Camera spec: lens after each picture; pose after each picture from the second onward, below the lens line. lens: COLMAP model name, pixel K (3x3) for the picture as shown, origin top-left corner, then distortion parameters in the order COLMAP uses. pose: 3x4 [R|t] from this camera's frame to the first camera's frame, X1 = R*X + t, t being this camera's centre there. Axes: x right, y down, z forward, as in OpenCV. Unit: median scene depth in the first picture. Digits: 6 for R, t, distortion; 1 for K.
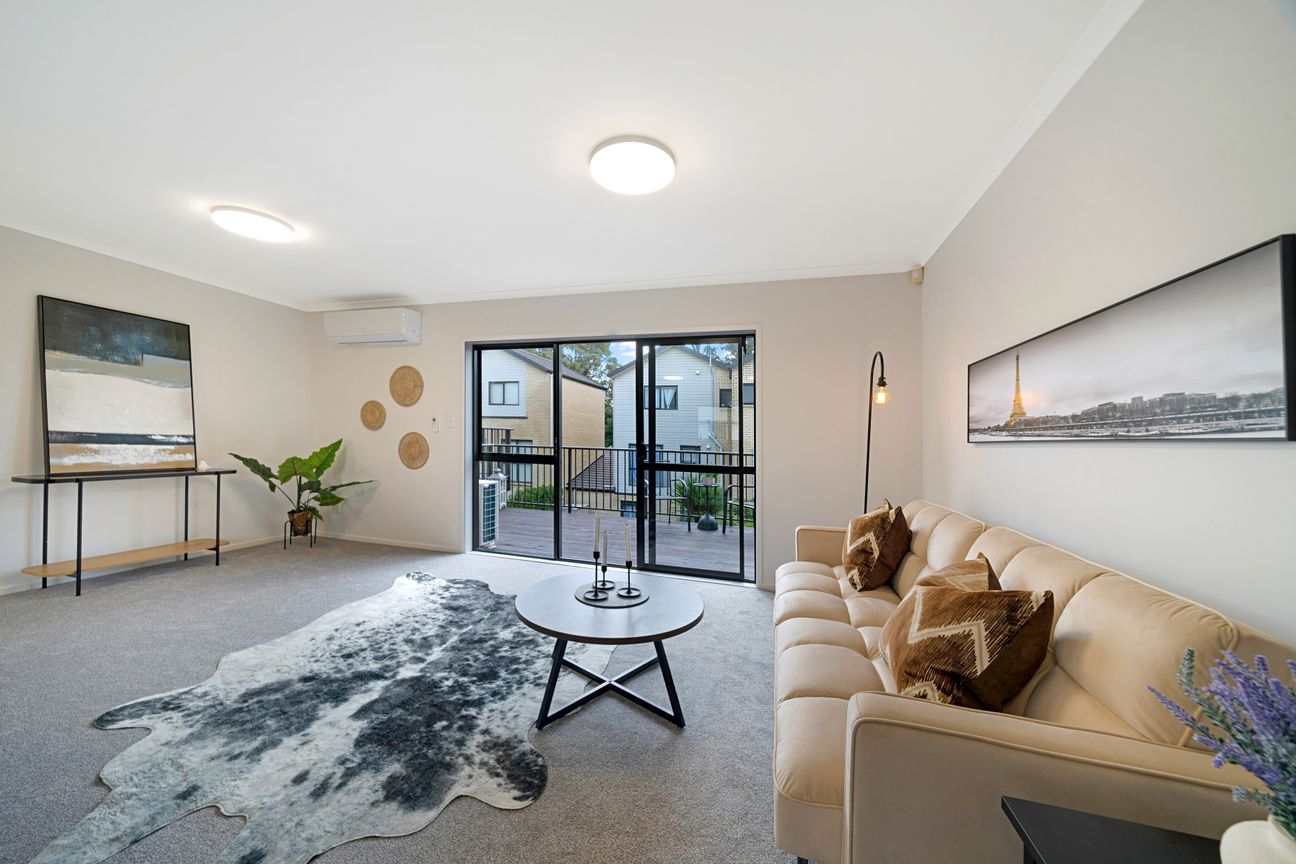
lens RADIAL K [[444.9, 0, 631.2], [0, 444.9, 435.1], [0, 0, 1]] dist [-0.000535, -0.000038]
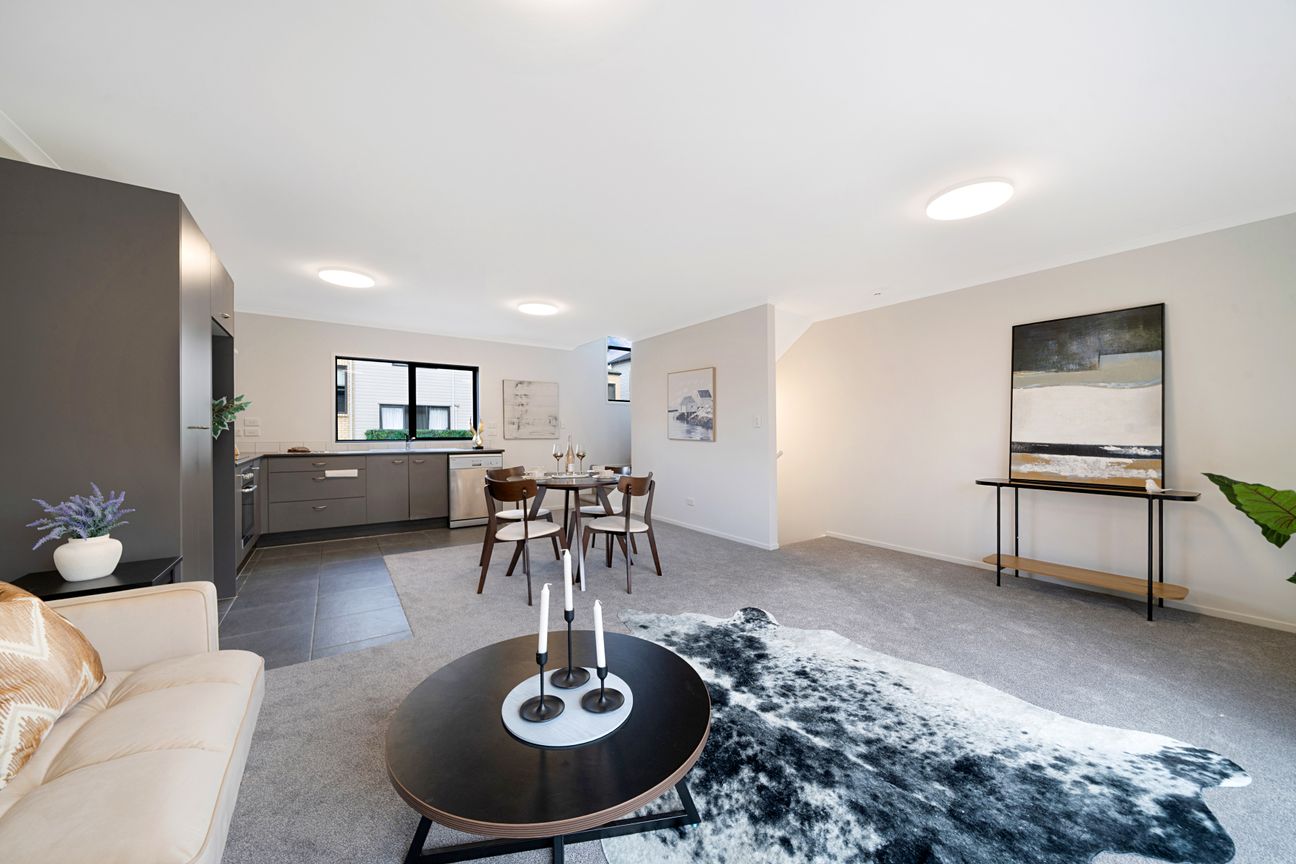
lens RADIAL K [[470.9, 0, 641.1], [0, 470.9, 464.4], [0, 0, 1]] dist [-0.013825, 0.000085]
pose [[-0.627525, 0.019037, -0.778364, 0.305740], [-0.013759, 0.999274, 0.035533, 0.023323], [0.778475, 0.033007, -0.626807, 1.217559]]
